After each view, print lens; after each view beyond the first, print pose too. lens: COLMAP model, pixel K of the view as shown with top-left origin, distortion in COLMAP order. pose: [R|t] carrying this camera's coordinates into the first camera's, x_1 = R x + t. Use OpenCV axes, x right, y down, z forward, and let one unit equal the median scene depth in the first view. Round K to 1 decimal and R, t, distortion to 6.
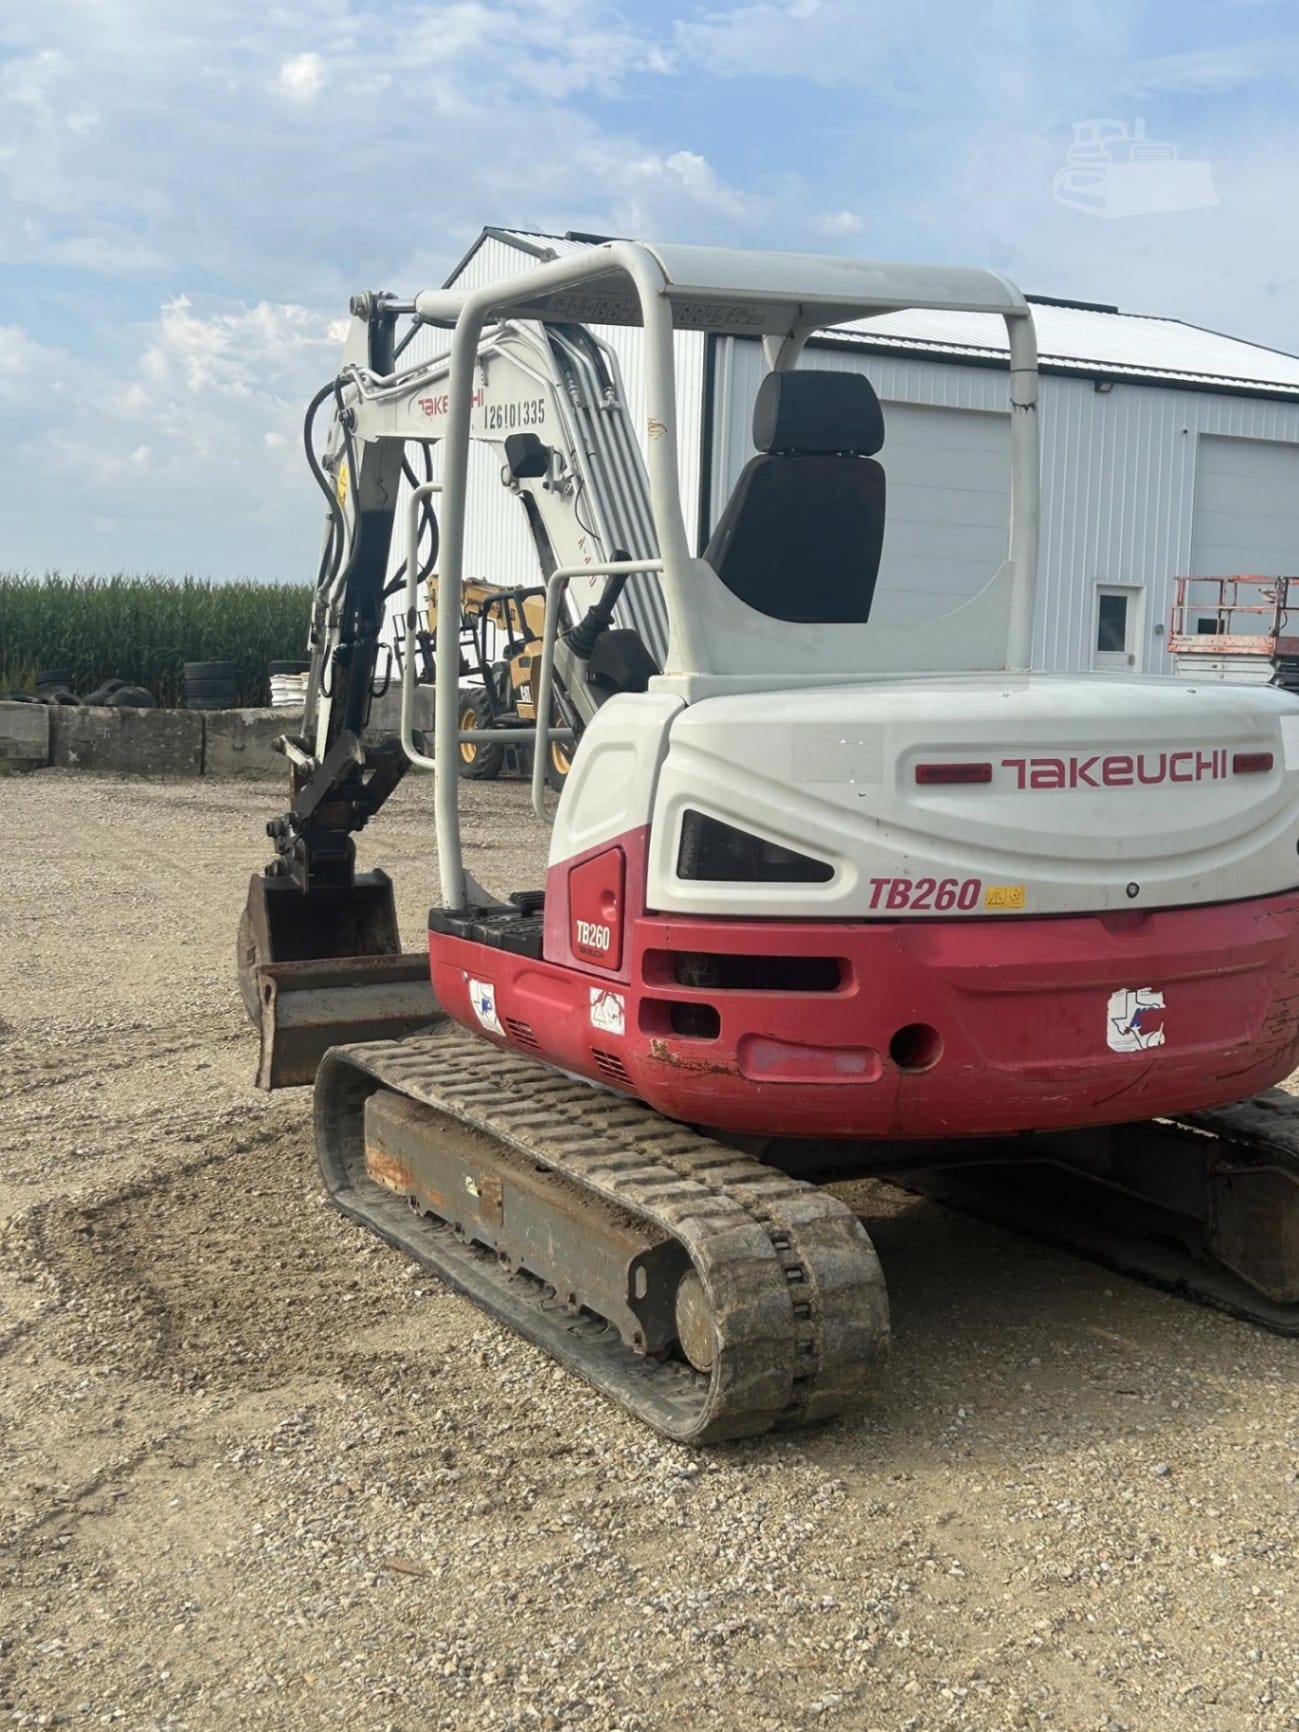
lens RADIAL K [[2233.6, 0, 643.1], [0, 2233.6, 887.4], [0, 0, 1]] dist [0.114720, 0.000000]
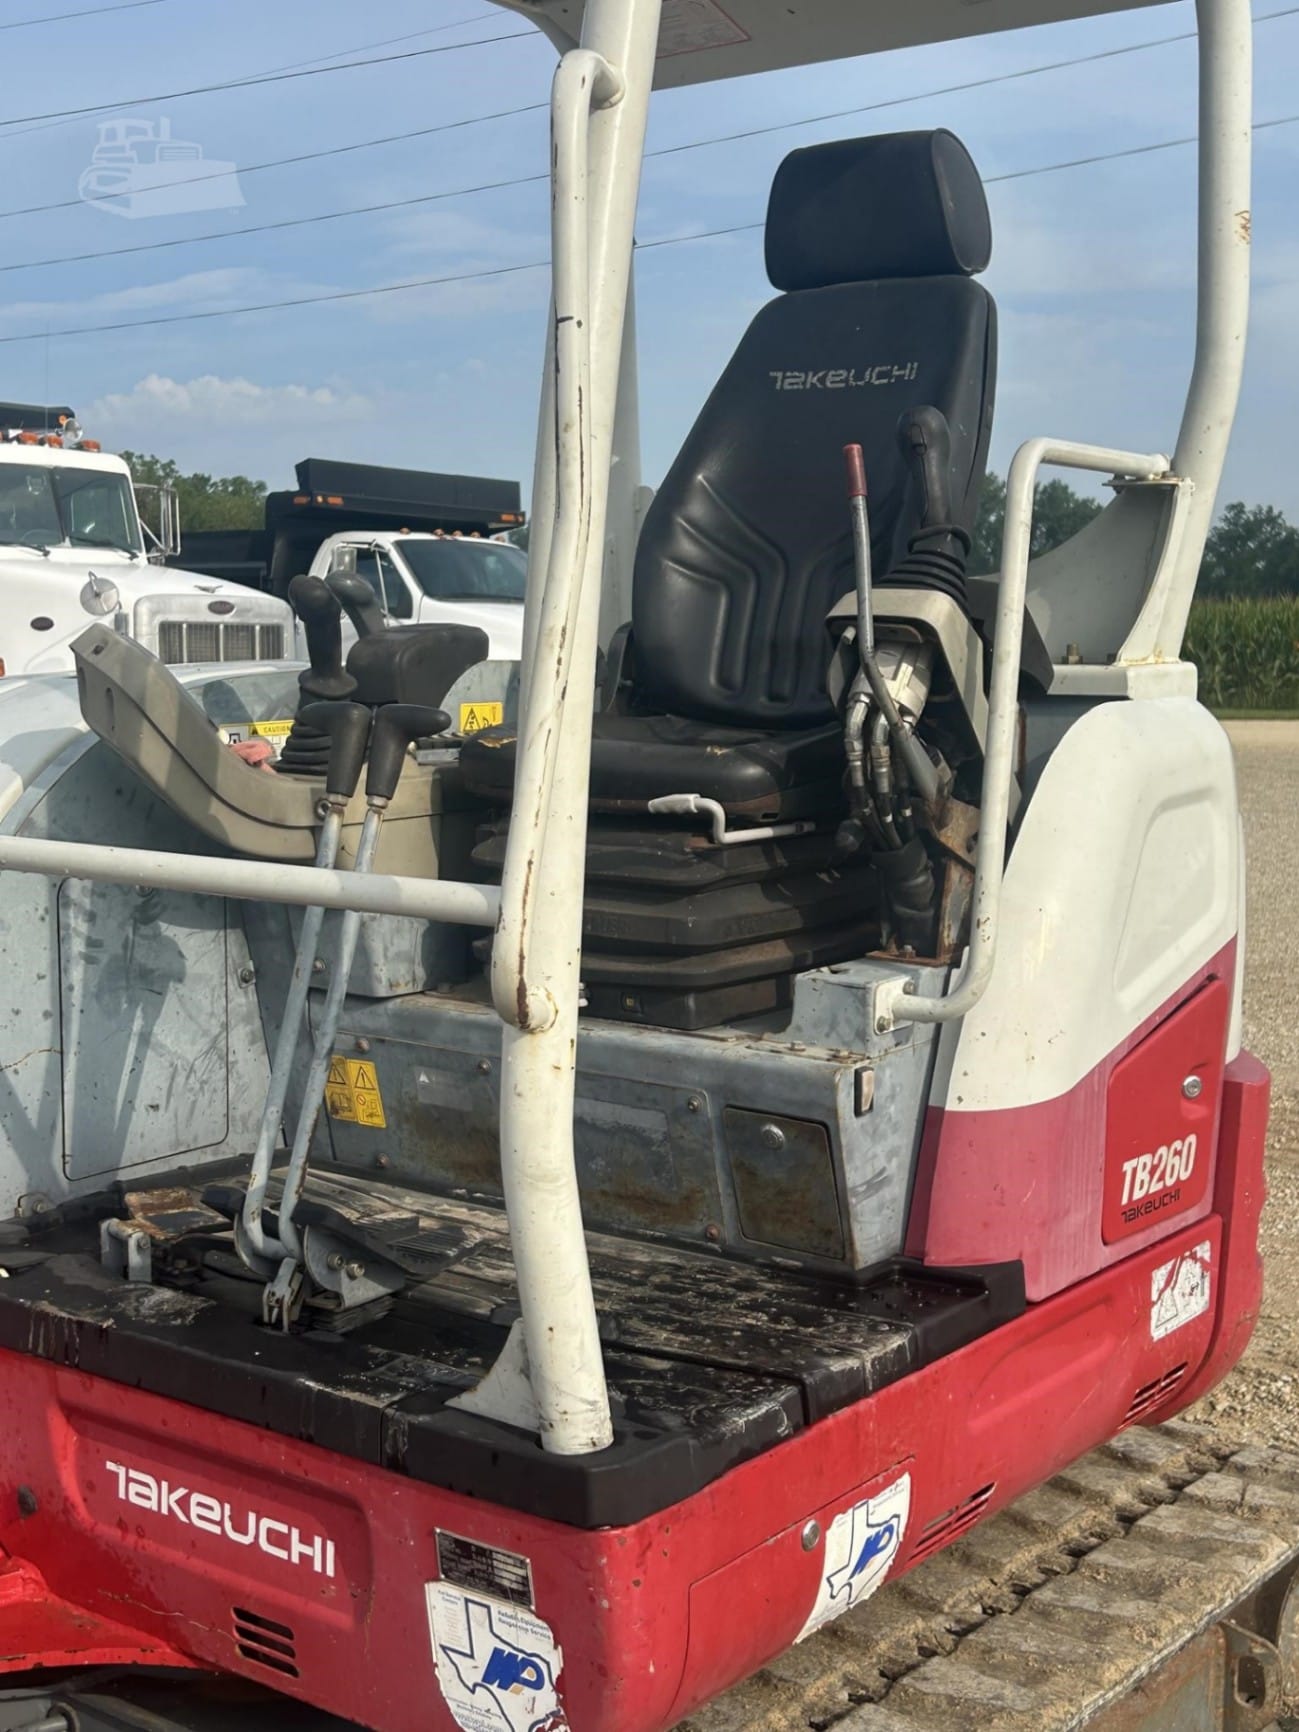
lens RADIAL K [[2233.6, 0, 624.1], [0, 2233.6, 887.6], [0, 0, 1]] dist [0.114720, 0.000000]
pose [[-0.427628, -0.105703, 0.897754, -0.452034], [0.098858, 0.981714, 0.162677, -0.146782], [-0.898533, 0.158315, -0.409359, 1.371280]]
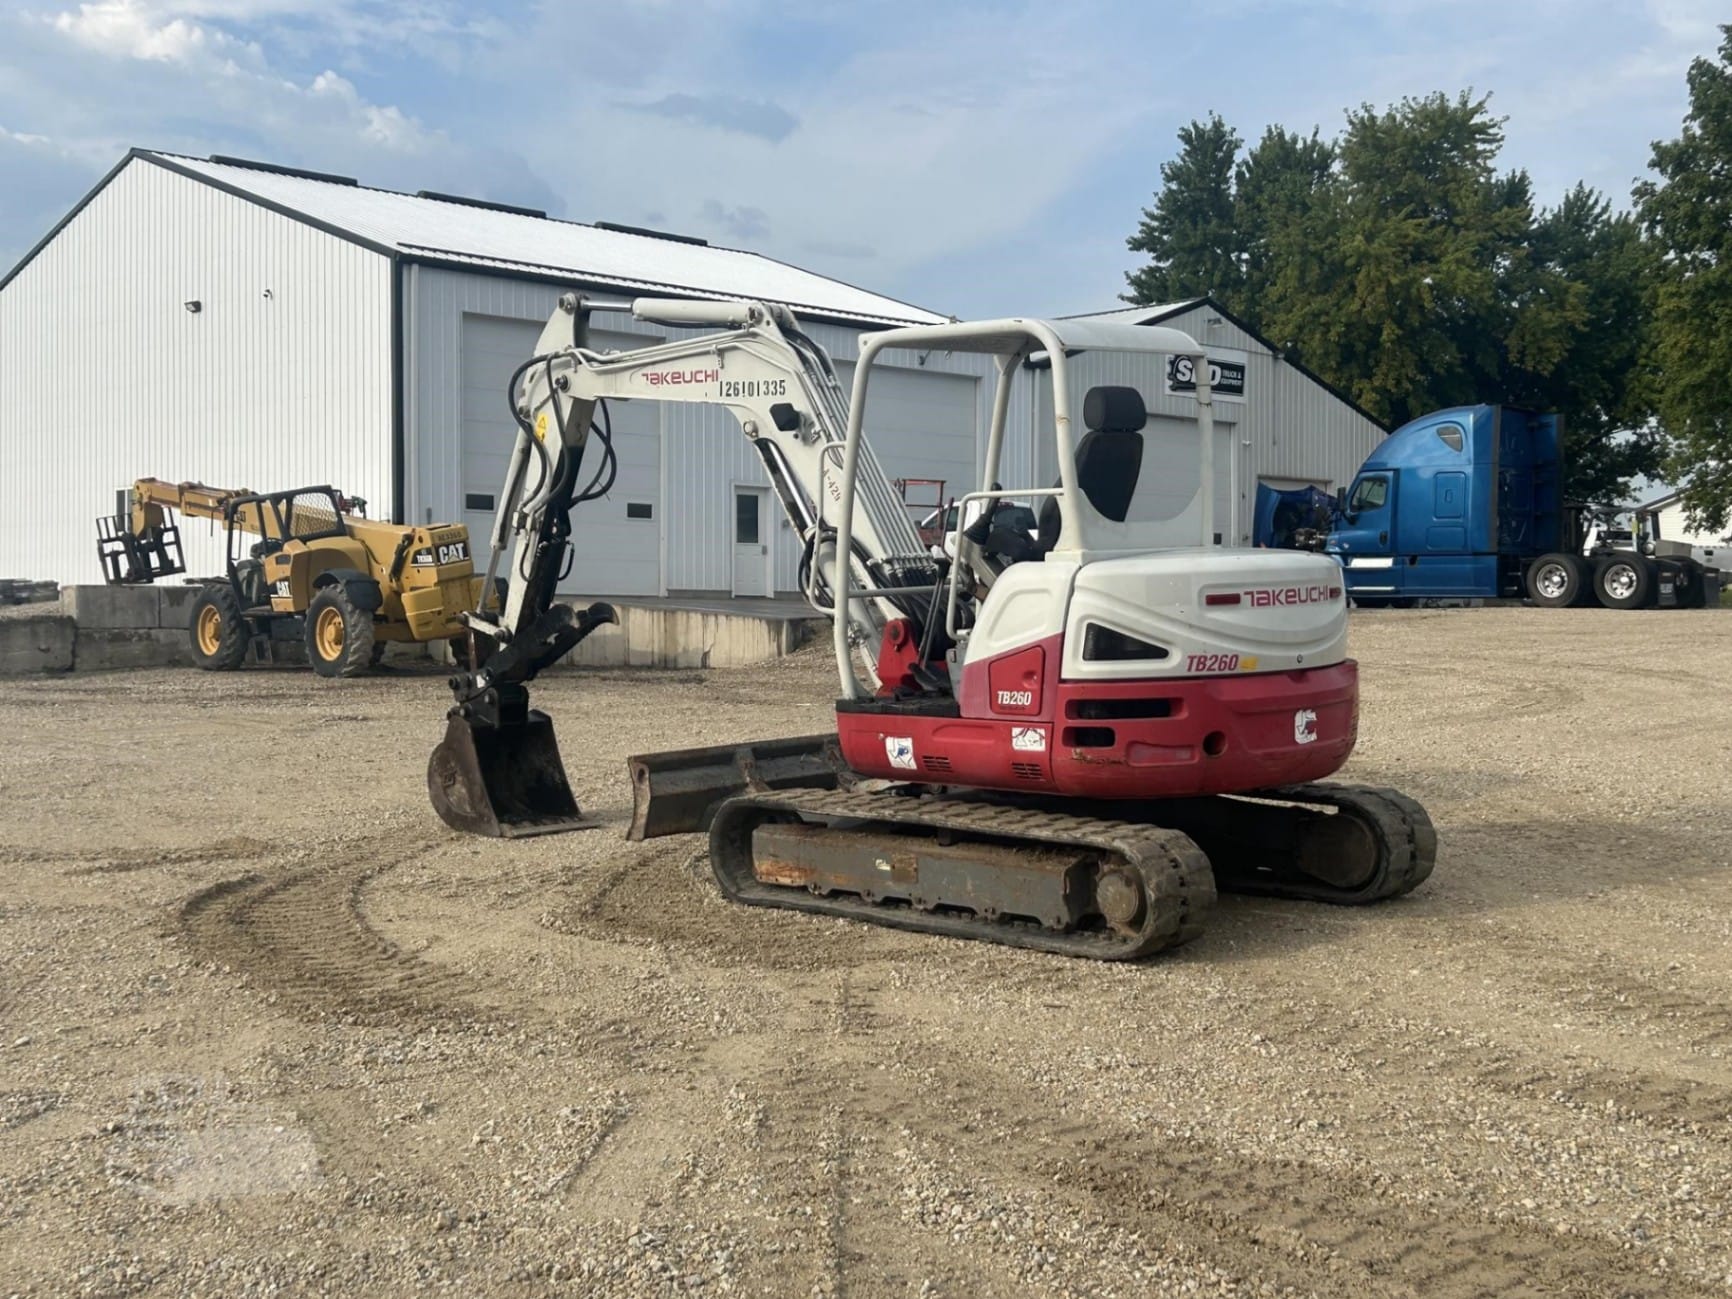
lens RADIAL K [[2233.6, 0, 887.8], [0, 2233.6, 626.9], [0, 0, 1]] dist [0.114720, 0.000000]
pose [[0.944552, -0.030988, 0.326896, -0.727656], [0.053323, 0.996798, -0.059583, 0.068311], [-0.324003, 0.073710, 0.943180, -0.679585]]
